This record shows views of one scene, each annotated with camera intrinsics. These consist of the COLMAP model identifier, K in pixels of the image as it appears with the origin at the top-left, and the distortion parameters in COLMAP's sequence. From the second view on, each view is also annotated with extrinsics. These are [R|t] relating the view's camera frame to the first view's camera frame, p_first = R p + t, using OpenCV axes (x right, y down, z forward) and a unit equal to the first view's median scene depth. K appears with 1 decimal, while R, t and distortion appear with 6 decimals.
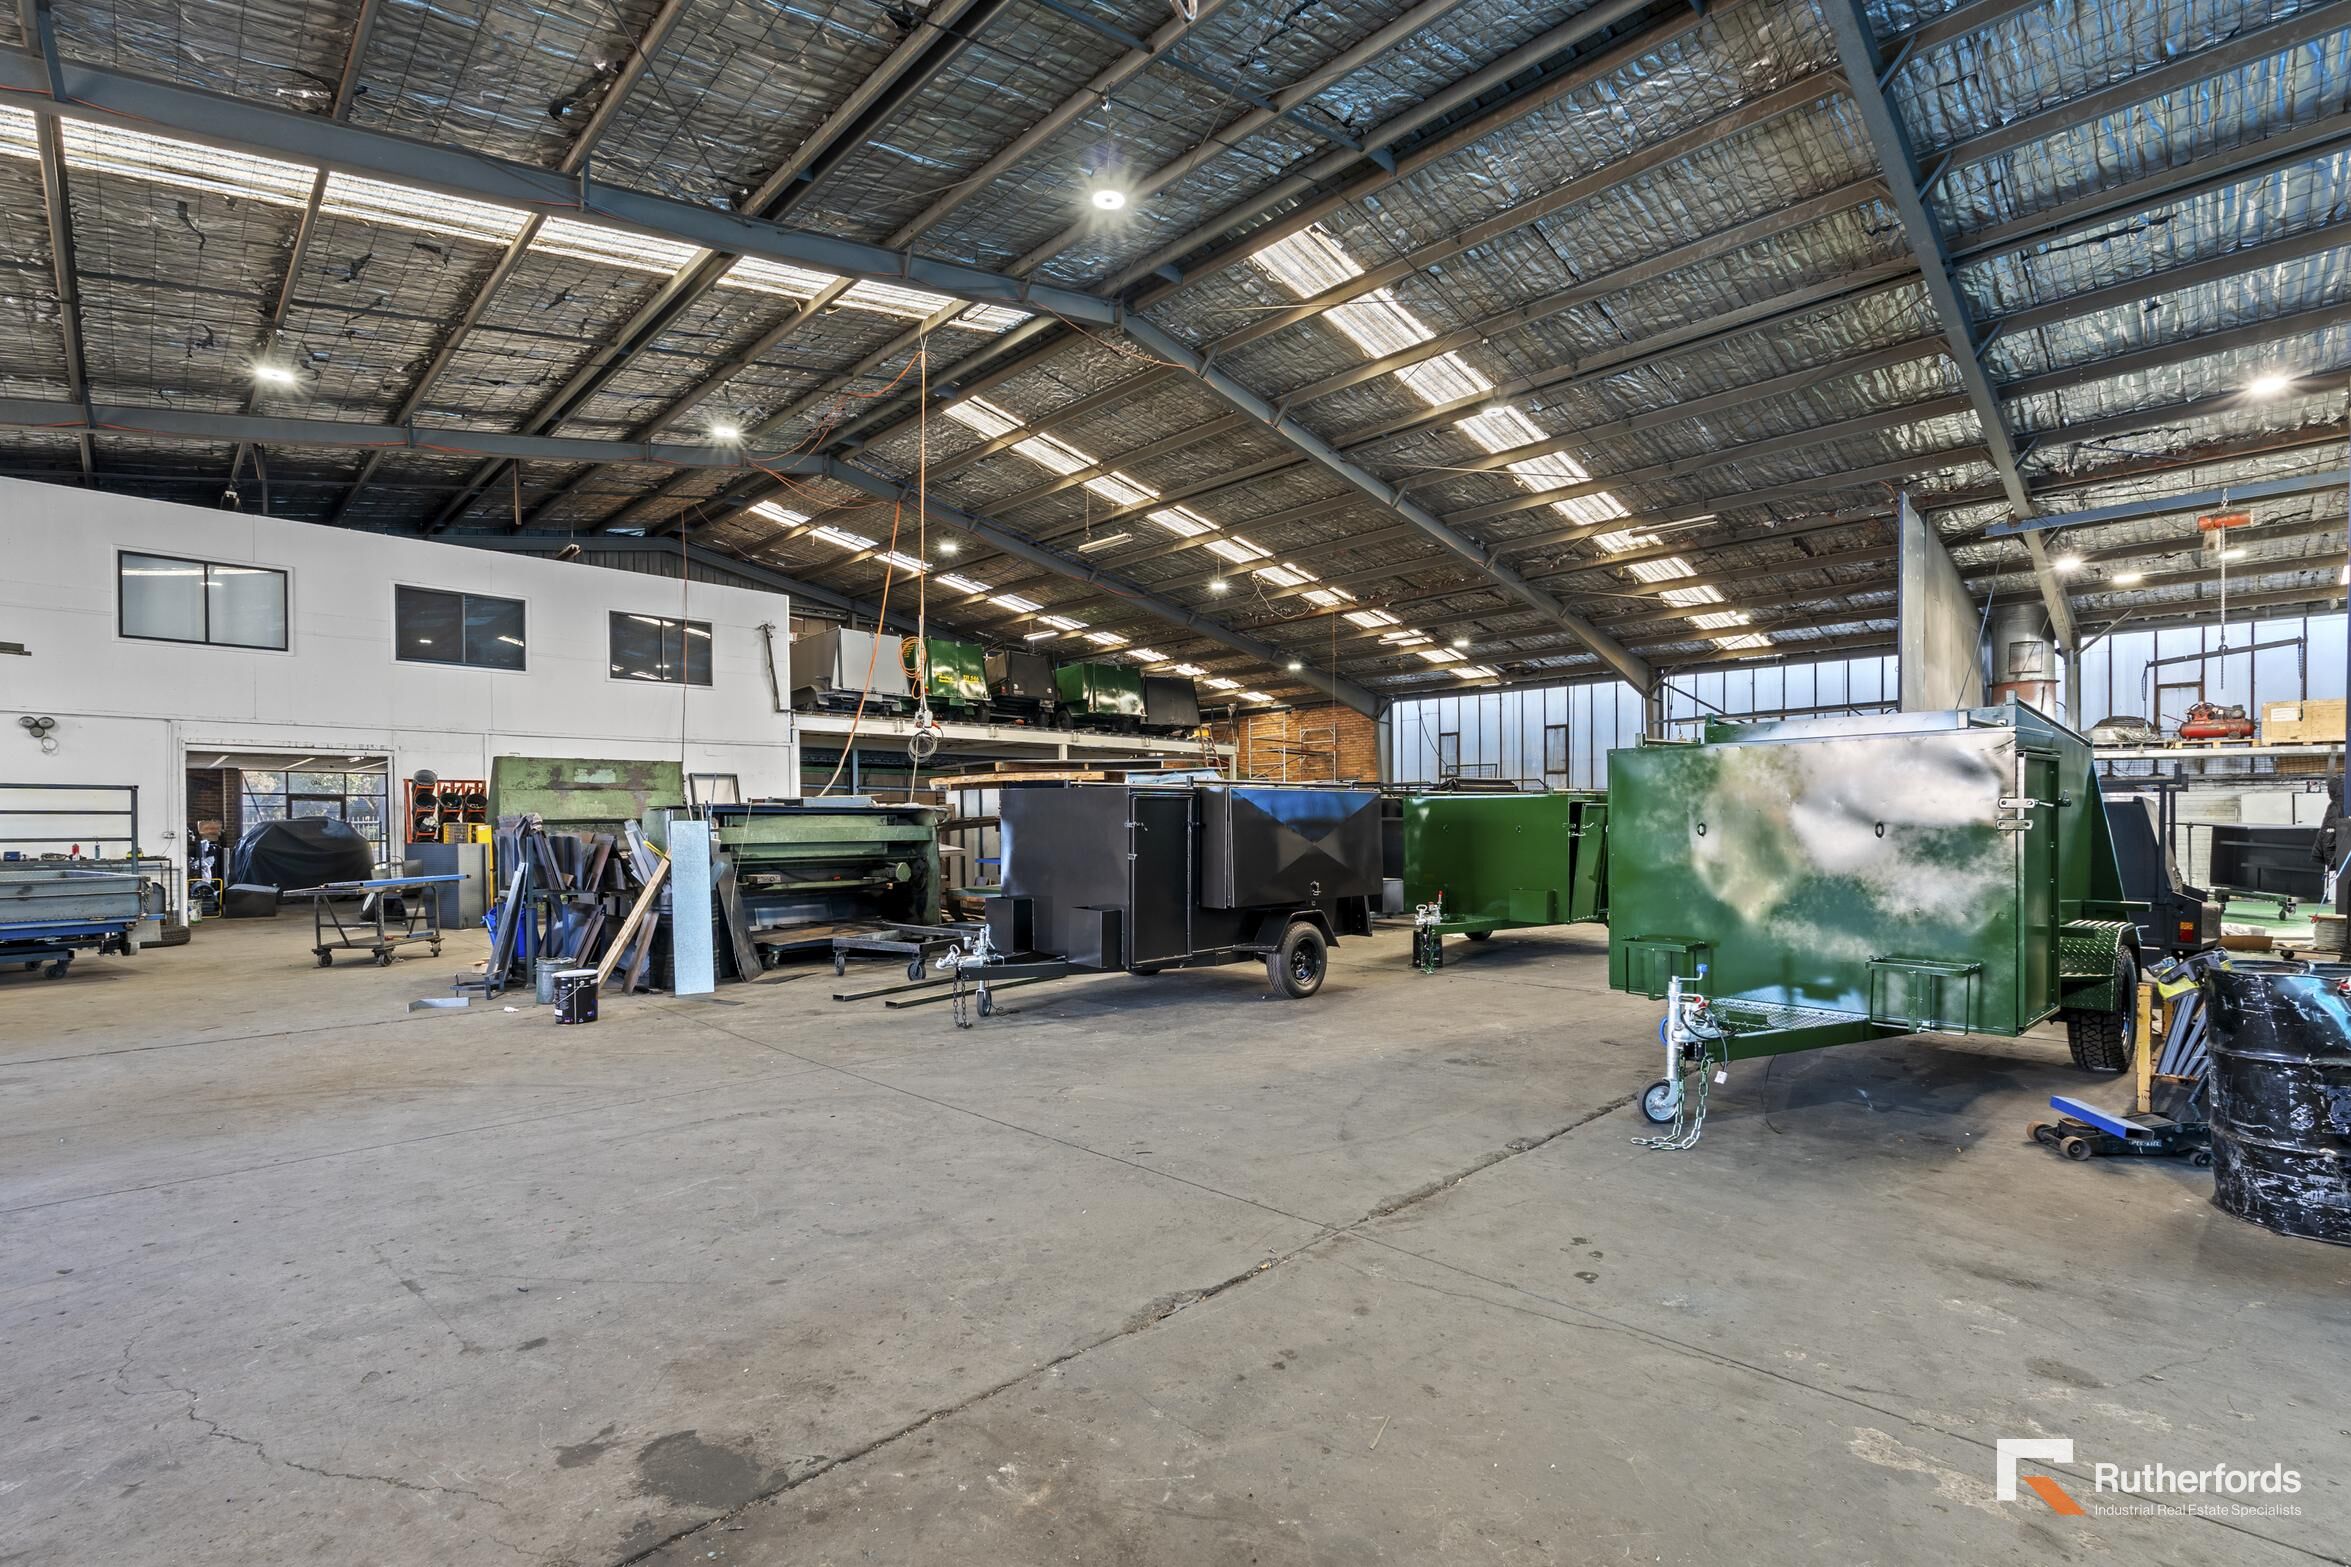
lens RADIAL K [[1038.8, 0, 1167.4], [0, 1038.8, 813.9], [0, 0, 1]] dist [-0.002531, 0.000348]
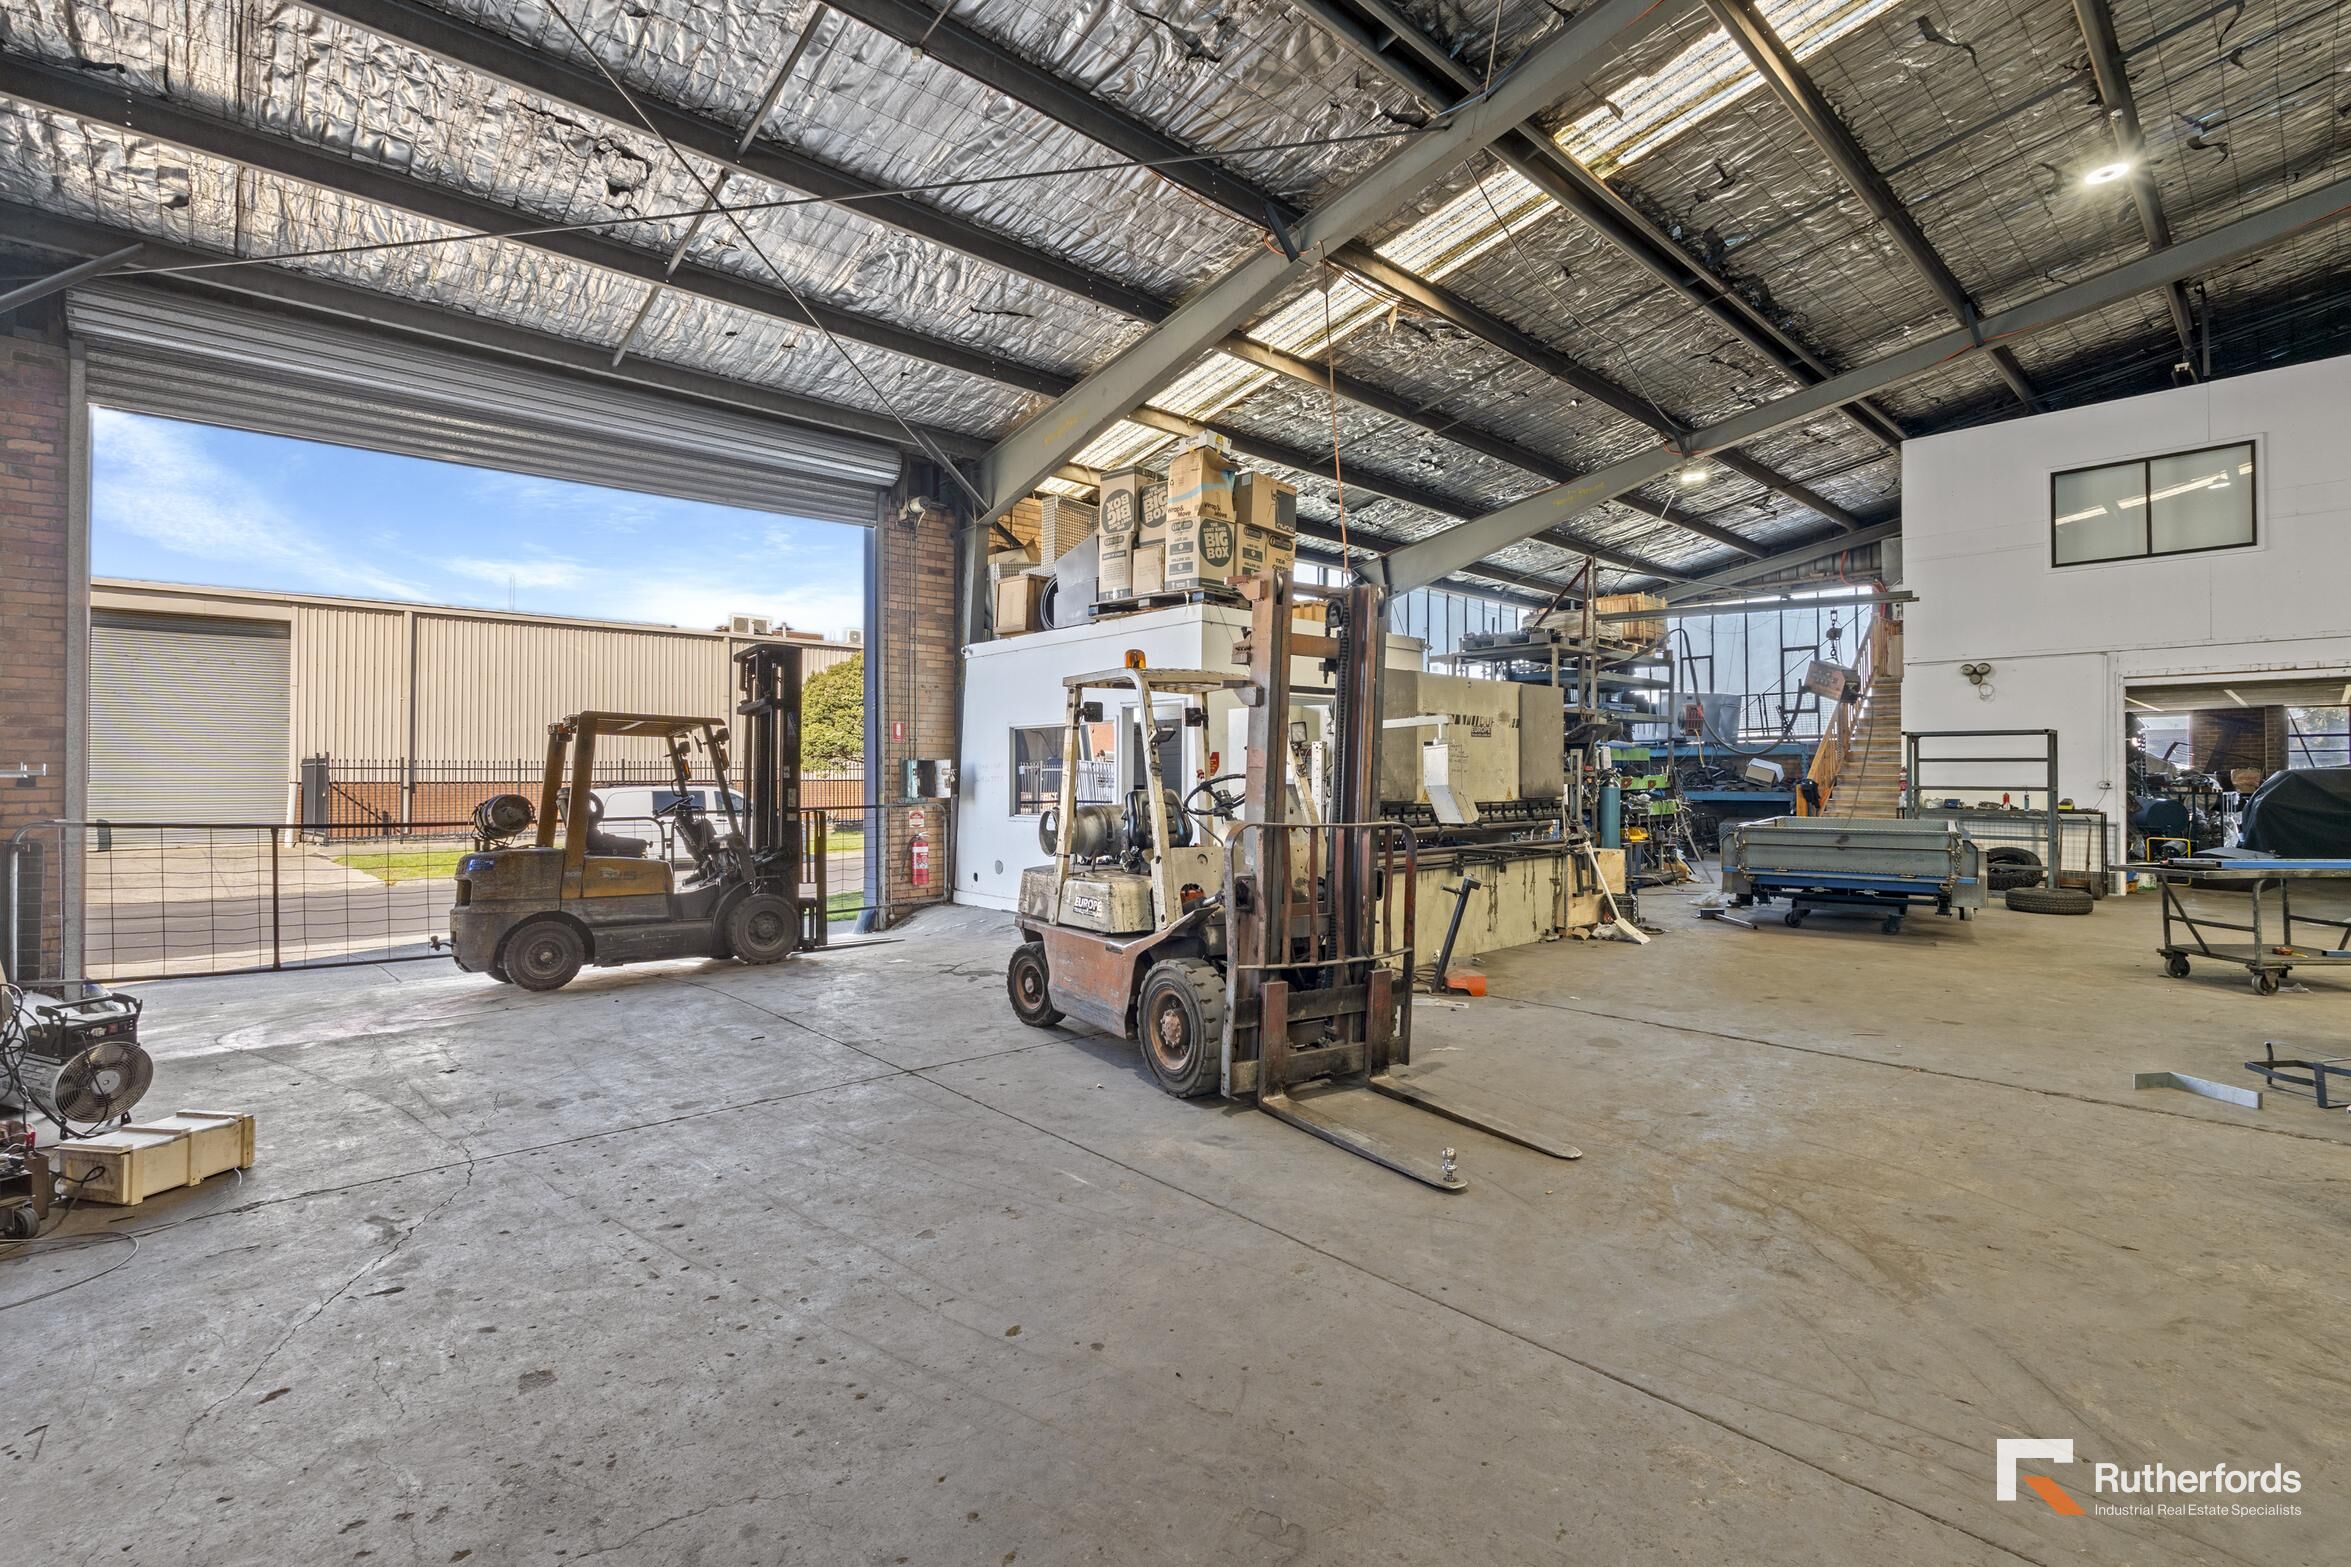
lens RADIAL K [[1046.8, 0, 1171.9], [0, 1046.8, 774.8], [0, 0, 1]] dist [-0.000176, 0.000550]
pose [[-0.037061, 0.006436, -0.999292, -0.046729], [0.005092, 0.999967, 0.006252, 0.001771], [0.999300, -0.004857, -0.037092, 0.201486]]
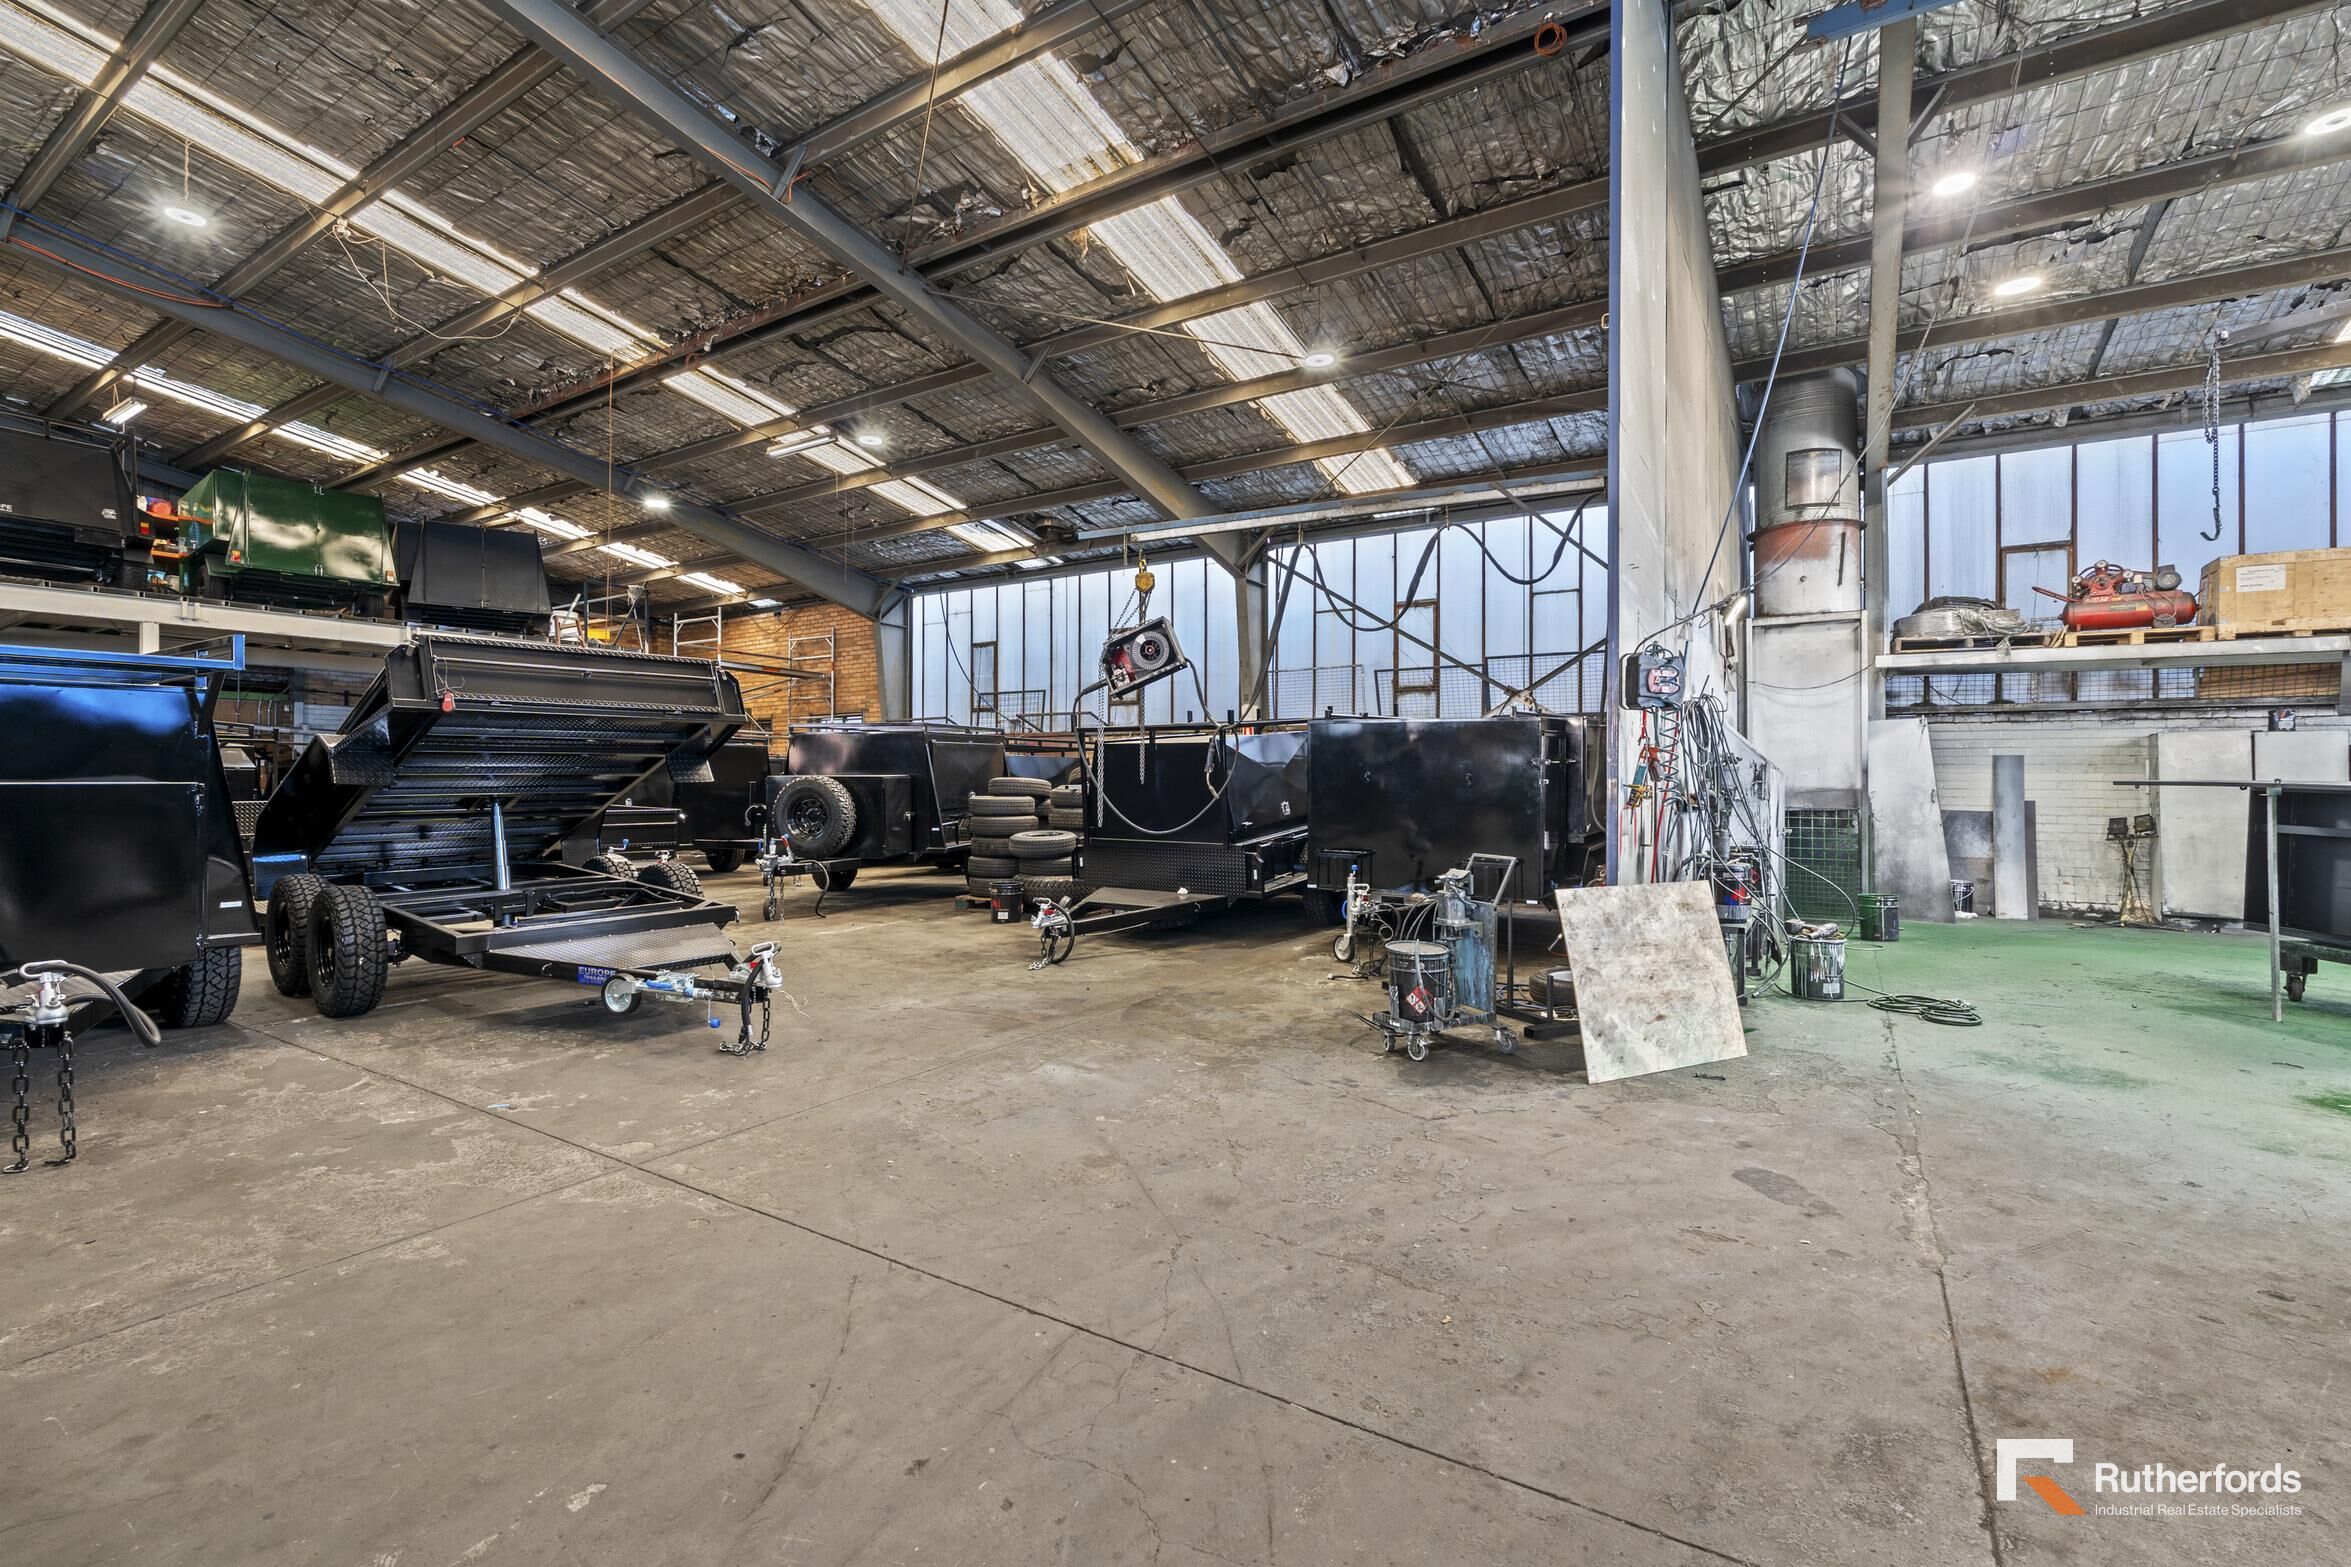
lens RADIAL K [[1038.8, 0, 1167.4], [0, 1038.8, 813.9], [0, 0, 1]] dist [-0.002531, 0.000348]
pose [[0.977223, -0.000751, 0.212213, 0.383020], [-0.007101, 0.999318, 0.036235, 0.006239], [-0.212096, -0.036917, 0.976551, 0.536218]]
